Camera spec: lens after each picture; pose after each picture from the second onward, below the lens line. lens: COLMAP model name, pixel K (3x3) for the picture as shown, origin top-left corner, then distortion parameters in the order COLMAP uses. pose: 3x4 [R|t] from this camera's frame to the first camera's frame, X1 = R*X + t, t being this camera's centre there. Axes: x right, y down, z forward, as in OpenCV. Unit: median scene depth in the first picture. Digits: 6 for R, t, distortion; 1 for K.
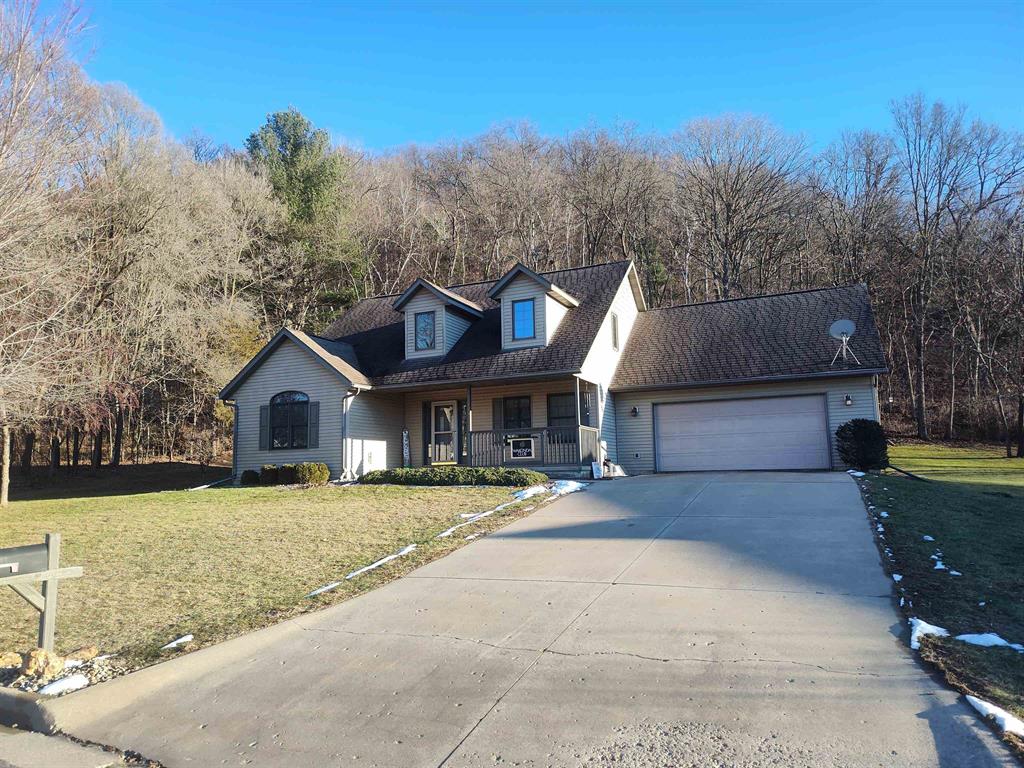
lens RADIAL K [[700.9, 0, 516.3], [0, 700.9, 381.6], [0, 0, 1]] dist [0.070691, -0.095740]
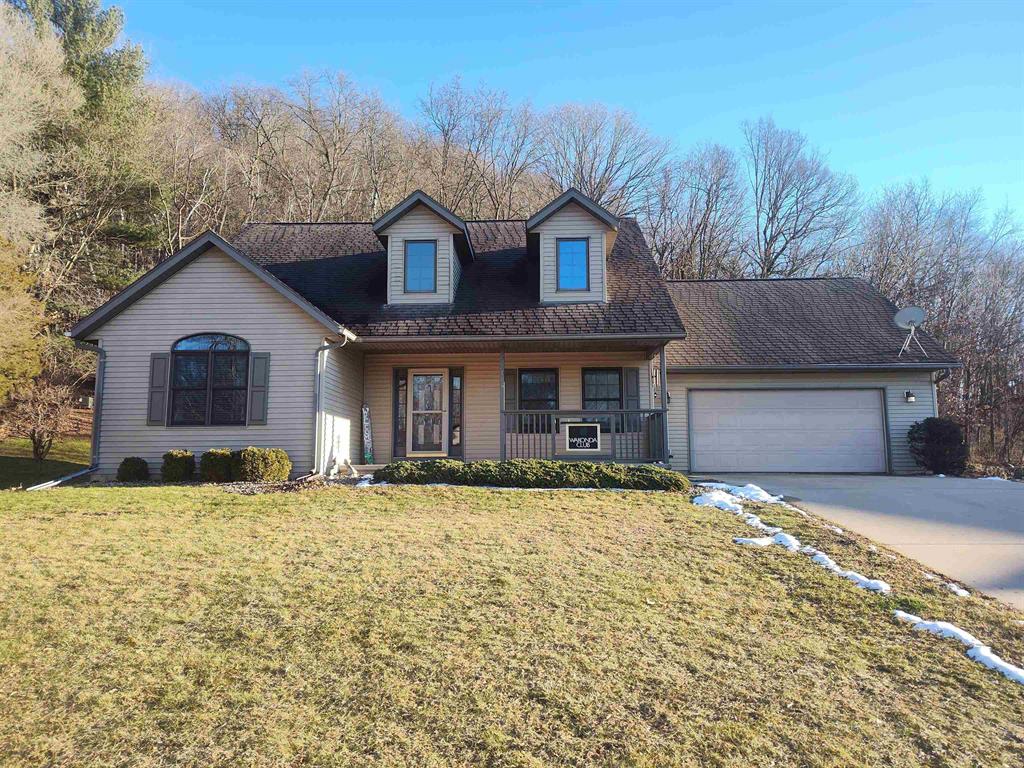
lens RADIAL K [[689.1, 0, 512.0], [0, 689.1, 384.0], [0, 0, 1]] dist [0.059363, -0.045450]
pose [[0.928672, 0.064201, 0.365304, -0.303778], [-0.065841, 0.997798, -0.007980, 0.047106], [-0.365012, -0.016642, 0.930854, 0.333154]]
